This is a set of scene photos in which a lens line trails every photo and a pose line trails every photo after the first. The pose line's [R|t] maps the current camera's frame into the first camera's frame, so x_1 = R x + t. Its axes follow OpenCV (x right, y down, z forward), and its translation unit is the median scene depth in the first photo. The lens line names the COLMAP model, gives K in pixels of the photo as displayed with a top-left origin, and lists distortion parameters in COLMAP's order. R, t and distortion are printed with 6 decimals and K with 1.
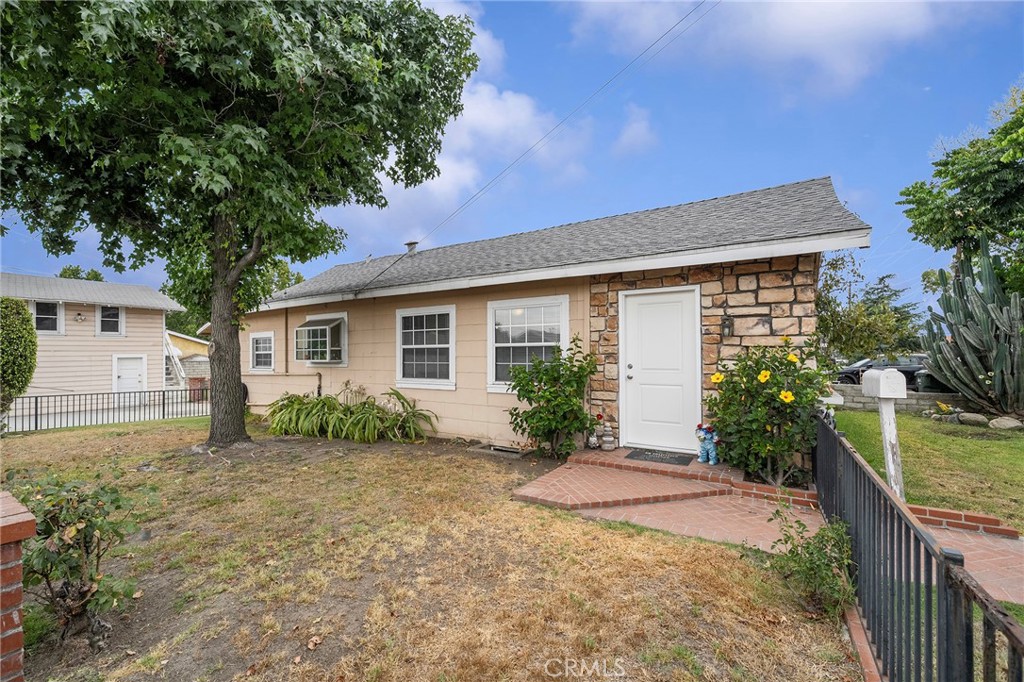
lens RADIAL K [[440.7, 0, 512.0], [0, 440.7, 341.0], [0, 0, 1]] dist [0.001825, 0.000174]
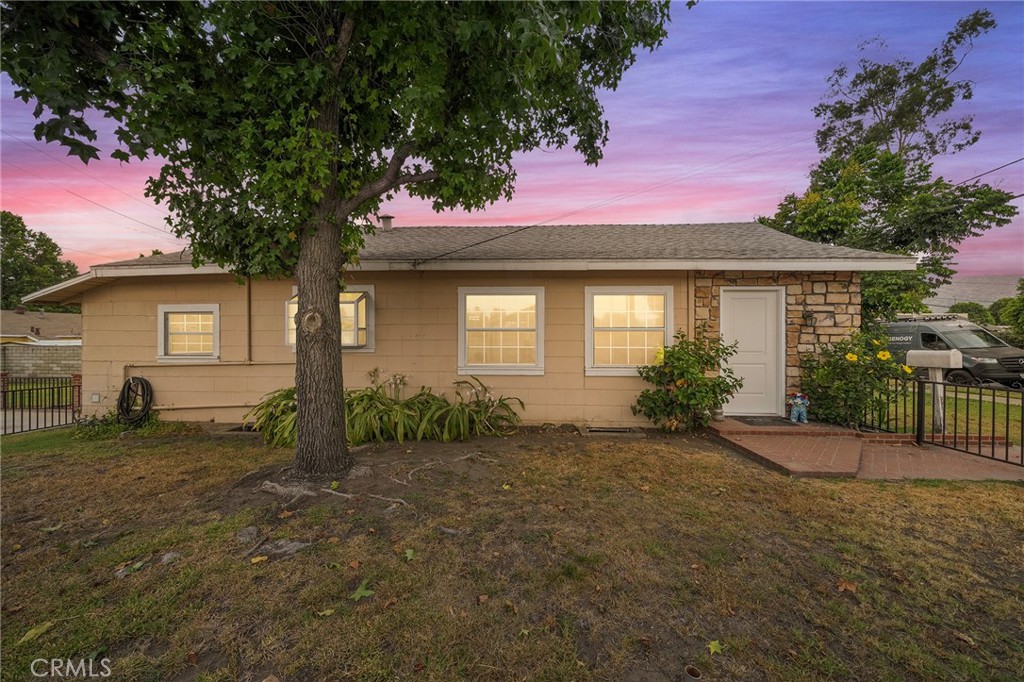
lens RADIAL K [[351.7, 0, 508.9], [0, 351.7, 340.9], [0, 0, 1]] dist [-0.001373, -0.000230]
pose [[0.866084, 0.008704, 0.499822, -0.809955], [-0.022863, 0.999492, 0.022212, 0.029282], [-0.499375, -0.030665, 0.865843, 0.512333]]
